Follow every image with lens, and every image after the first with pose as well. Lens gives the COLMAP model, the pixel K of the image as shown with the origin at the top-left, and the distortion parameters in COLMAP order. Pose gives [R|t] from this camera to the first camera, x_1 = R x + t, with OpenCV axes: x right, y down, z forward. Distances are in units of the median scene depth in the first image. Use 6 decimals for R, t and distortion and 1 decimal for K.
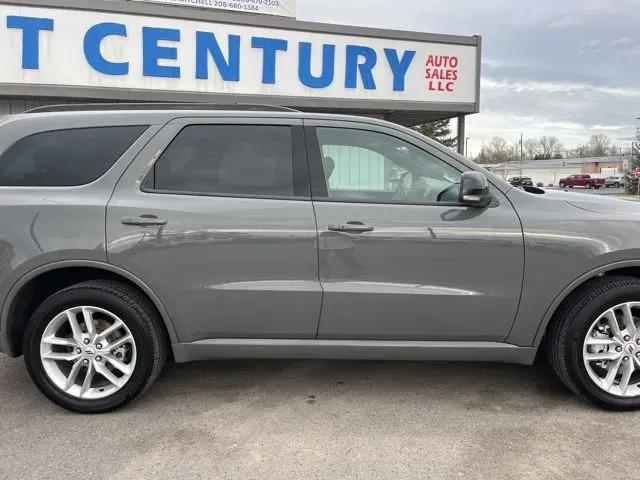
lens RADIAL K [[482.6, 0, 322.5], [0, 482.6, 234.6], [0, 0, 1]] dist [0.068722, -0.088931]
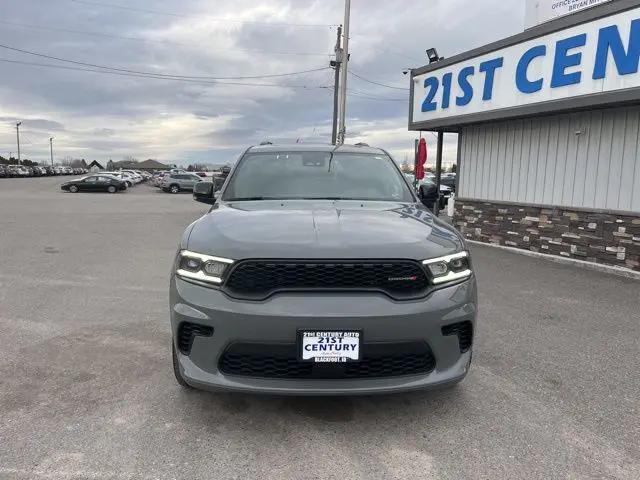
lens RADIAL K [[482.6, 0, 323.6], [0, 482.6, 240.1], [0, 0, 1]] dist [0.068722, -0.088931]
pose [[0.063633, 0.146309, -0.987190, 0.700793], [-0.138156, 0.980962, 0.136481, -0.076921], [0.988364, 0.127702, 0.082635, 0.461339]]
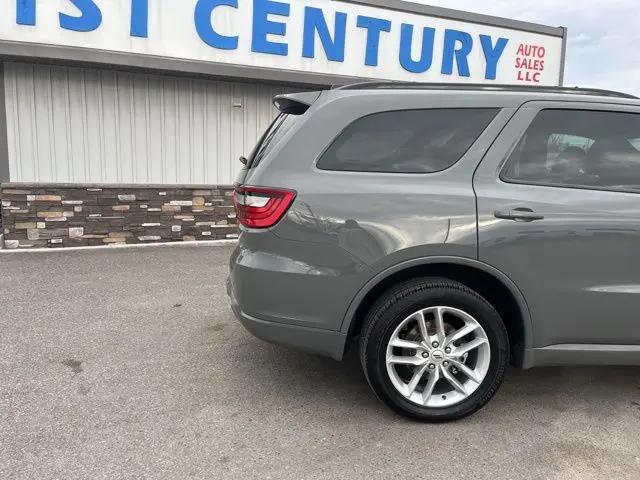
lens RADIAL K [[482.6, 0, 313.5], [0, 482.6, 235.6], [0, 0, 1]] dist [0.068722, -0.088931]
pose [[0.997252, 0.024245, 0.070004, -0.304654], [-0.026355, 0.999221, 0.029384, -0.002100], [-0.069237, -0.031149, 0.997114, 0.045770]]
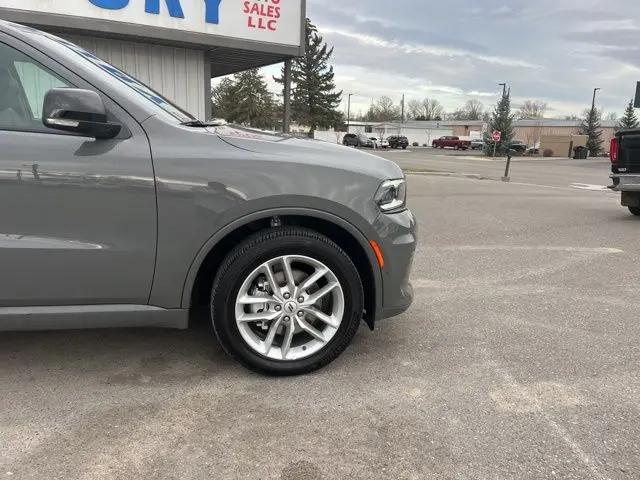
lens RADIAL K [[482.6, 0, 316.5], [0, 482.6, 232.5], [0, 0, 1]] dist [0.068722, -0.088931]
pose [[0.978119, 0.004743, 0.207990, 0.188488], [-0.023469, 0.995874, 0.087659, 0.007096], [-0.206716, -0.090623, 0.974195, 0.053891]]
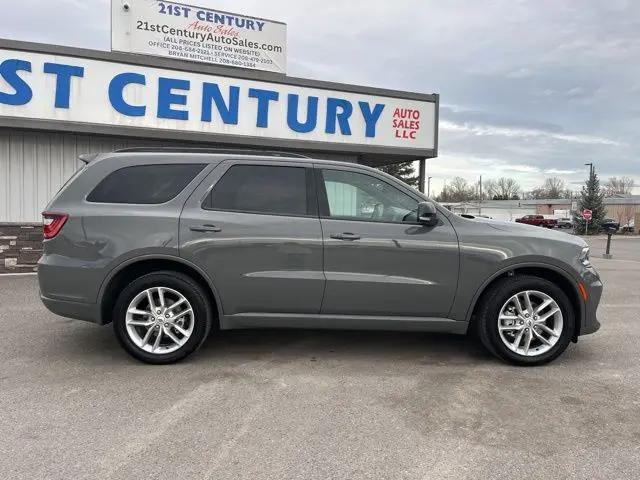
lens RADIAL K [[482.6, 0, 316.0], [0, 482.6, 235.7], [0, 0, 1]] dist [0.068722, -0.088931]
pose [[0.997951, 0.026159, 0.058395, -0.044590], [-0.022172, 0.997445, -0.067917, 0.031867], [-0.060022, 0.066483, 0.995981, -0.178339]]
